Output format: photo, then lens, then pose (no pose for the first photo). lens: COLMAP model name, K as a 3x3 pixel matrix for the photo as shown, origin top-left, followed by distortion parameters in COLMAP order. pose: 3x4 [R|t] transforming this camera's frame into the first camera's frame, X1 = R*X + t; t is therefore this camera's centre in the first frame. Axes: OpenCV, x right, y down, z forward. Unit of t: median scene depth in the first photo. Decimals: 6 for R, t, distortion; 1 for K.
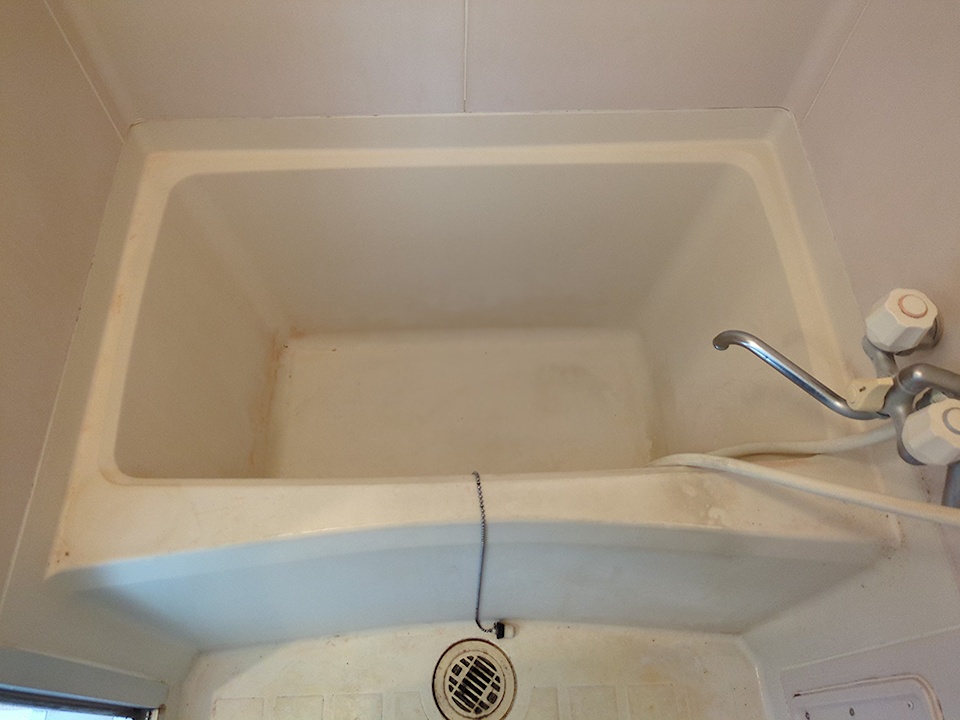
lens RADIAL K [[707.6, 0, 480.0], [0, 707.6, 360.0], [0, 0, 1]] dist [0.024014, 0.000458]
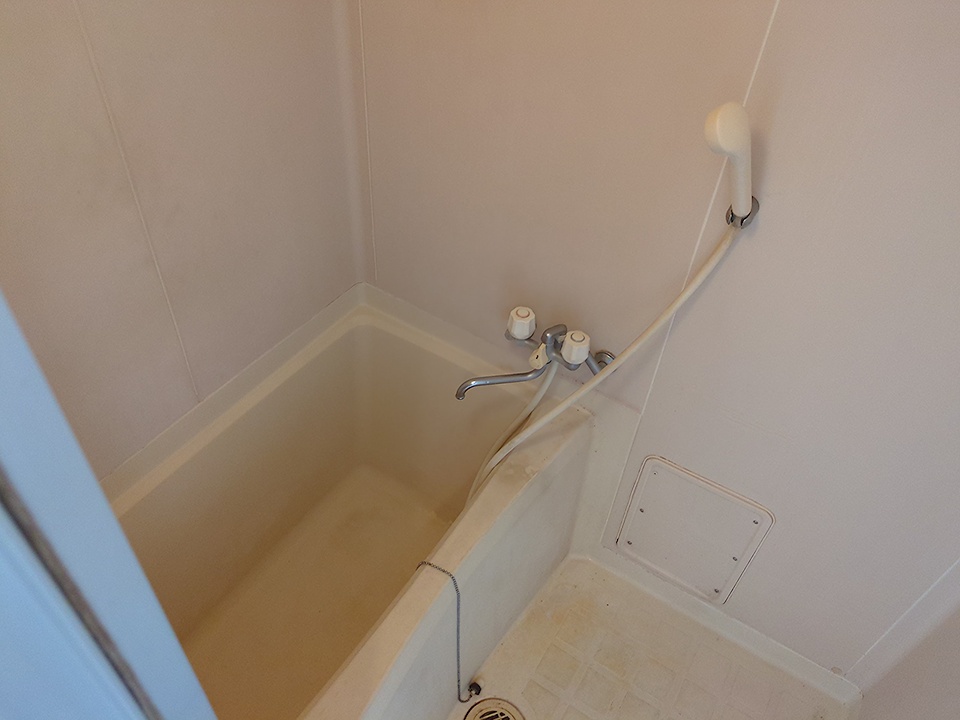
lens RADIAL K [[707.6, 0, 480.0], [0, 707.6, 360.0], [0, 0, 1]] dist [0.024014, 0.000458]
pose [[0.564816, -0.568218, 0.598425, -0.579541], [0.702391, 0.711676, 0.012810, -0.071672], [-0.433163, 0.413093, 0.801077, -0.395537]]
